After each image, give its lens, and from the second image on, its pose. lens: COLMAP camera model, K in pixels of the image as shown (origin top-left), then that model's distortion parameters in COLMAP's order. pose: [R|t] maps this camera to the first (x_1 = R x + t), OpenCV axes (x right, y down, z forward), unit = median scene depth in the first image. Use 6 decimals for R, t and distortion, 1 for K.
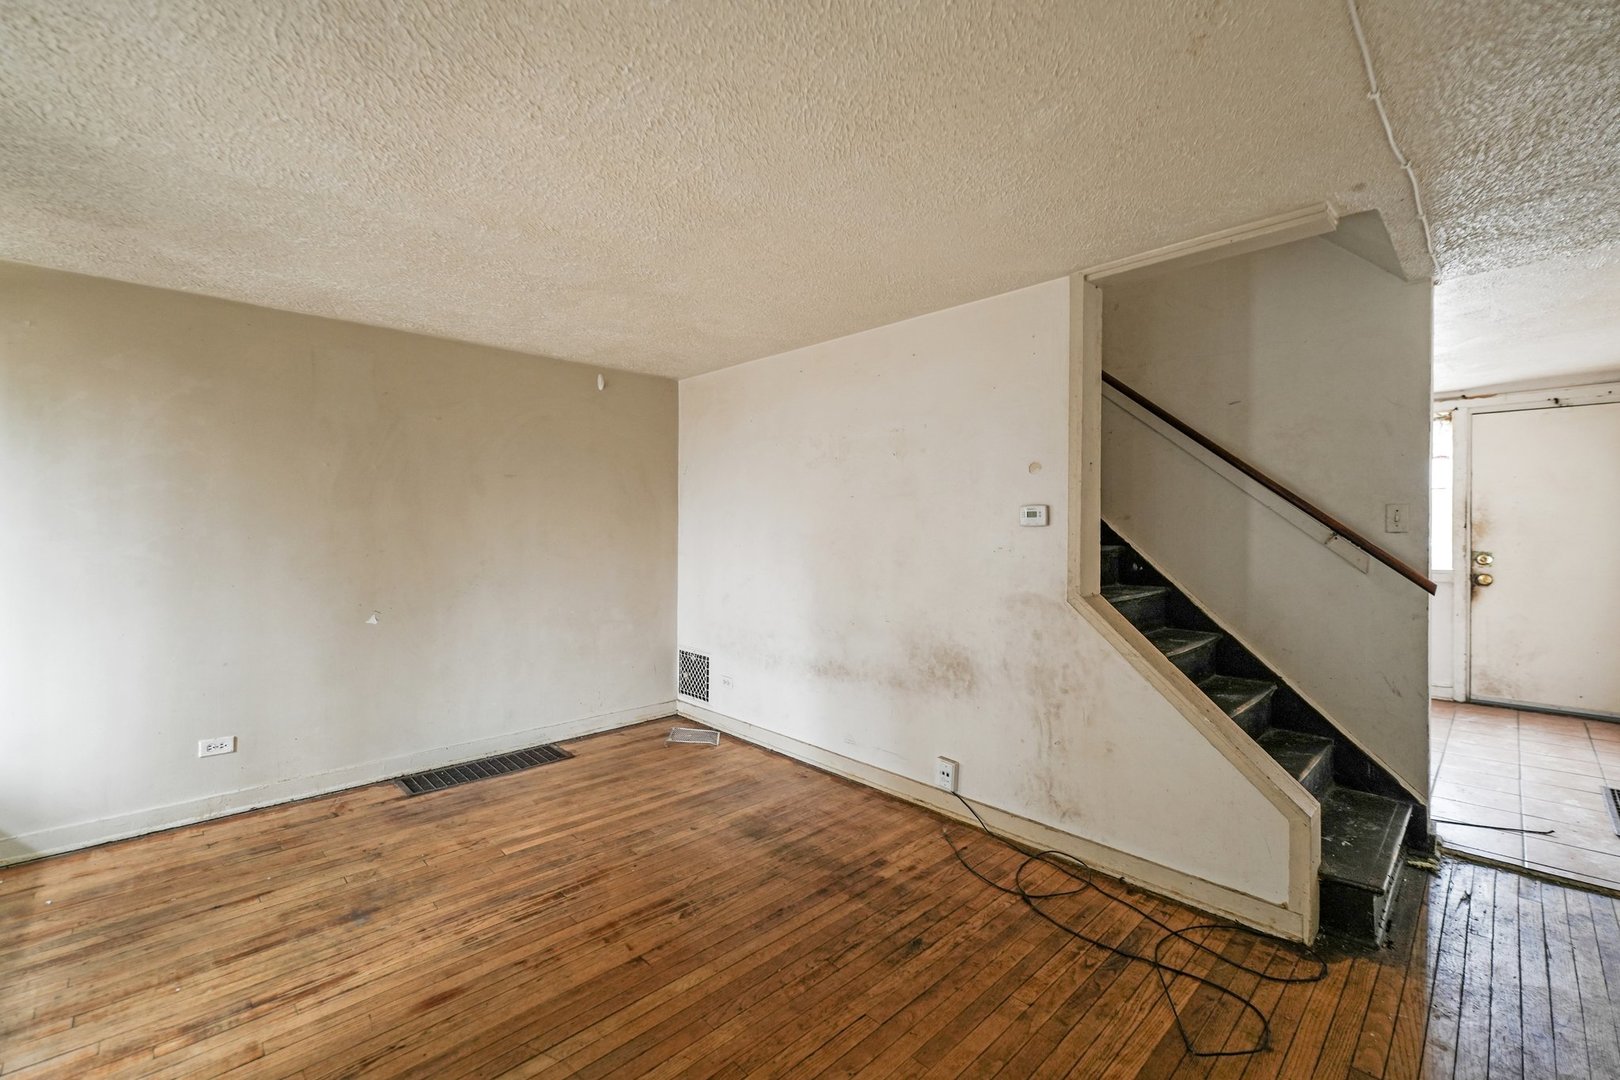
lens RADIAL K [[661.3, 0, 810.2], [0, 661.3, 532.0], [0, 0, 1]] dist [0.000588, -0.000236]
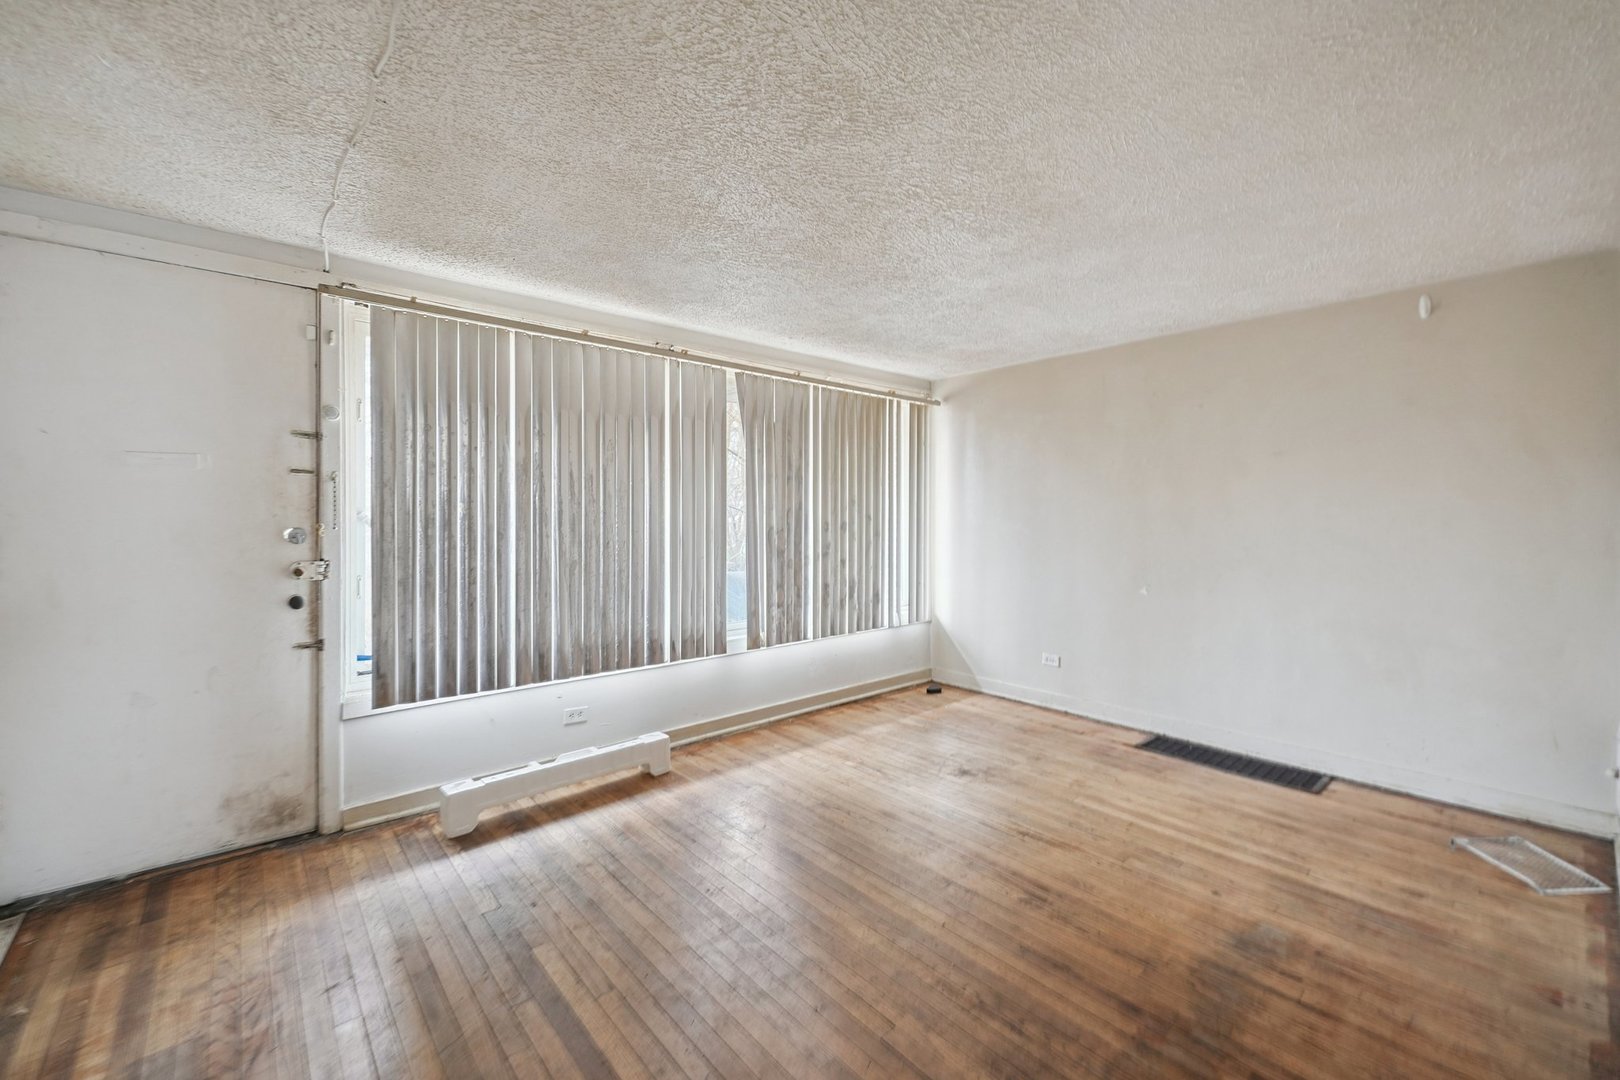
lens RADIAL K [[661.3, 0, 833.6], [0, 661.3, 521.9], [0, 0, 1]] dist [0.000588, -0.000236]
pose [[-0.020690, 0.006656, -0.999764, 0.581748], [-0.009933, 0.999927, 0.006863, 0.009745], [0.999737, 0.010073, -0.020622, 0.535957]]
